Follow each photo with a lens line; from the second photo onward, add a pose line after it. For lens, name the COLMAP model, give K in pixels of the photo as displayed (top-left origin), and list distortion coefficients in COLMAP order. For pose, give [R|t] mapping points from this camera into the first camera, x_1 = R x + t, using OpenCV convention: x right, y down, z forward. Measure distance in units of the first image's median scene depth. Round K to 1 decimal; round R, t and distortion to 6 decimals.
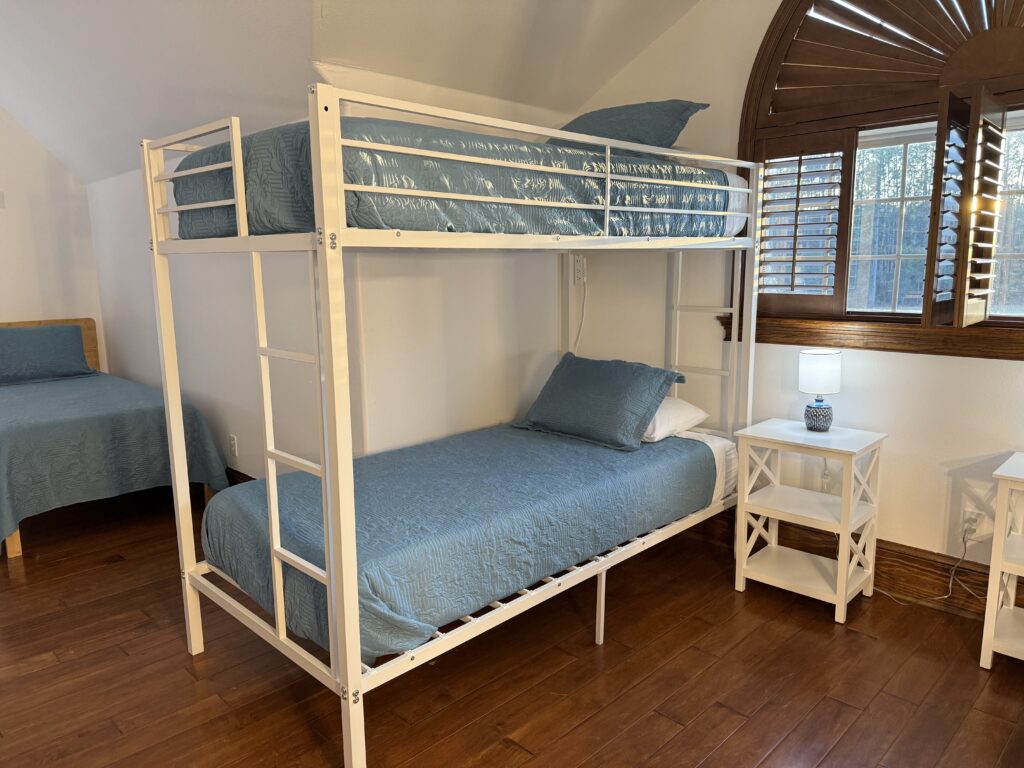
lens RADIAL K [[721.5, 0, 512.0], [0, 721.5, 384.0], [0, 0, 1]] dist [0.103002, -0.151220]
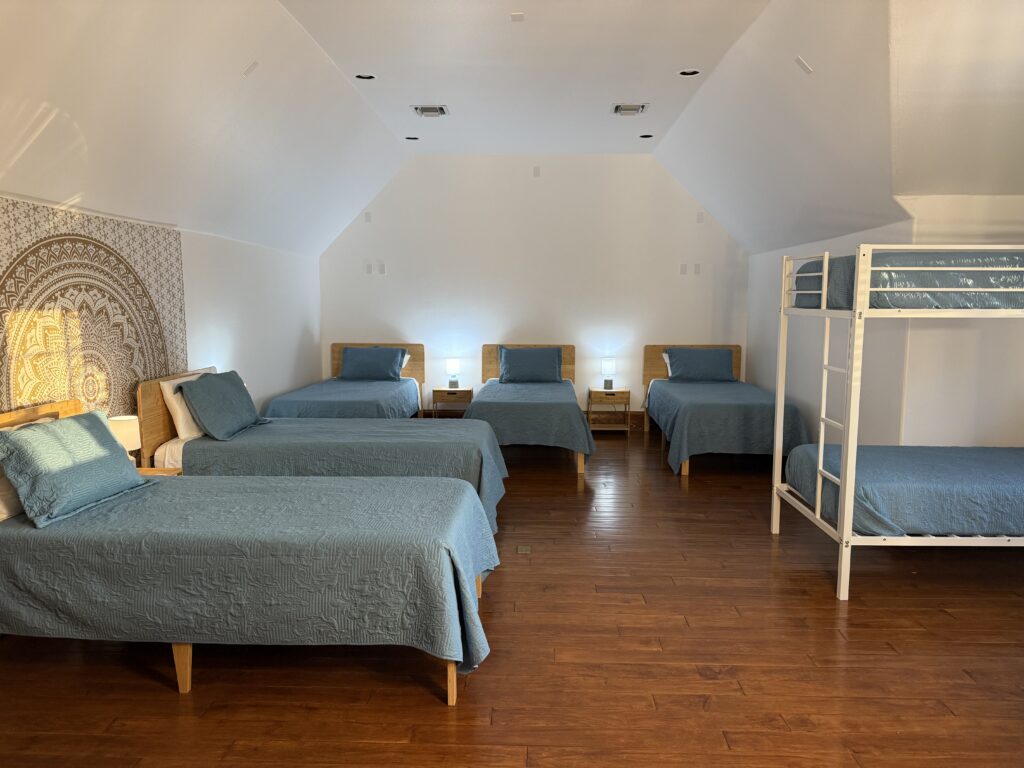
lens RADIAL K [[721.5, 0, 512.0], [0, 721.5, 384.0], [0, 0, 1]] dist [0.103002, -0.151220]
pose [[0.687012, 0.098706, -0.719911, 0.486139], [-0.130232, 0.991415, 0.011650, 0.084885], [0.714880, 0.085752, 0.693969, -0.937172]]
